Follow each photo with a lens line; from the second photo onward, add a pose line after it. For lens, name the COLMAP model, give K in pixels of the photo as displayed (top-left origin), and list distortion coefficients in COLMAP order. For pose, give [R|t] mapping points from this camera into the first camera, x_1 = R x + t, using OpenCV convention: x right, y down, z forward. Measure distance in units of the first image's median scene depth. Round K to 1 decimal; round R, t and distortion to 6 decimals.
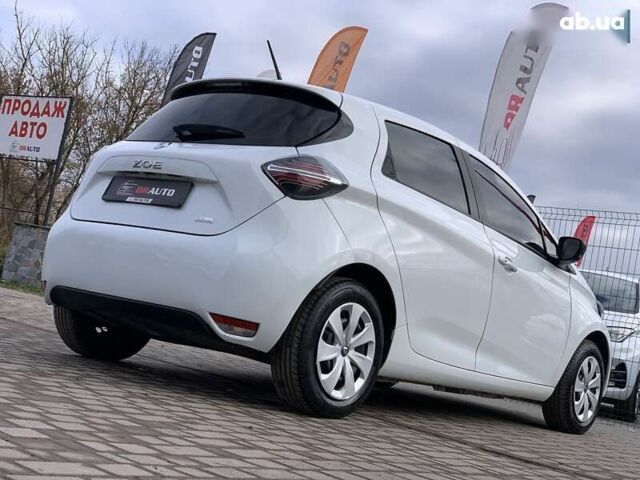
lens RADIAL K [[921.9, 0, 337.0], [0, 921.9, 231.9], [0, 0, 1]] dist [0.046433, -0.048299]
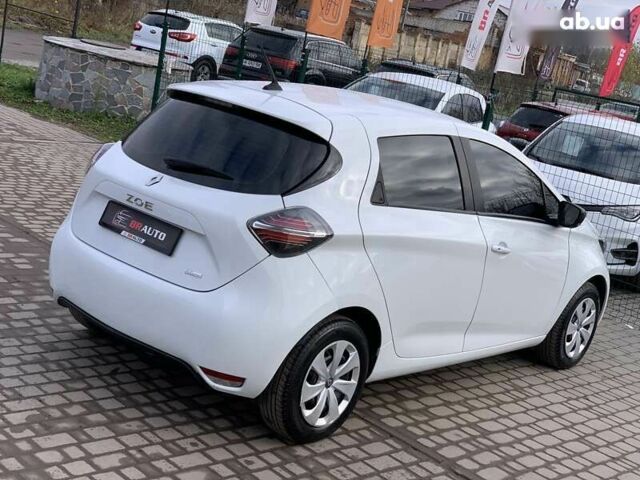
lens RADIAL K [[921.9, 0, 337.0], [0, 921.9, 231.9], [0, 0, 1]] dist [0.046433, -0.048299]
pose [[0.998790, 0.020430, -0.044744, 0.061644], [-0.007679, 0.963272, 0.268419, -0.325098], [0.048585, -0.267751, 0.962263, 0.016271]]
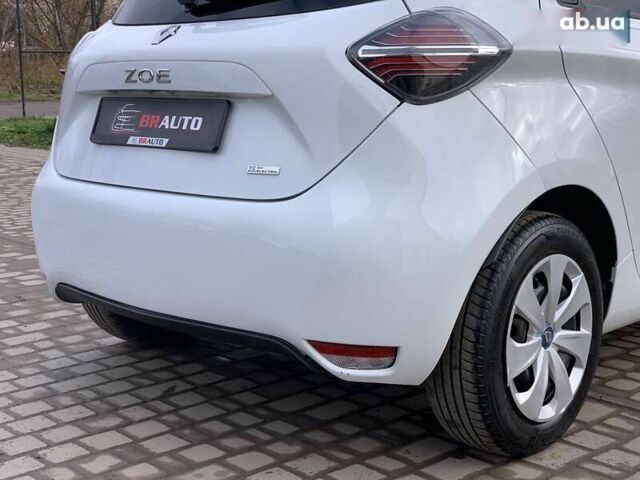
lens RADIAL K [[944.6, 0, 320.0], [0, 944.6, 240.0], [0, 0, 1]] dist [0.159495, -0.610413]
pose [[0.976712, -0.167346, -0.134268, -0.039663], [0.195671, 0.951477, 0.237498, -0.097532], [0.088009, -0.258239, 0.962064, 0.427754]]
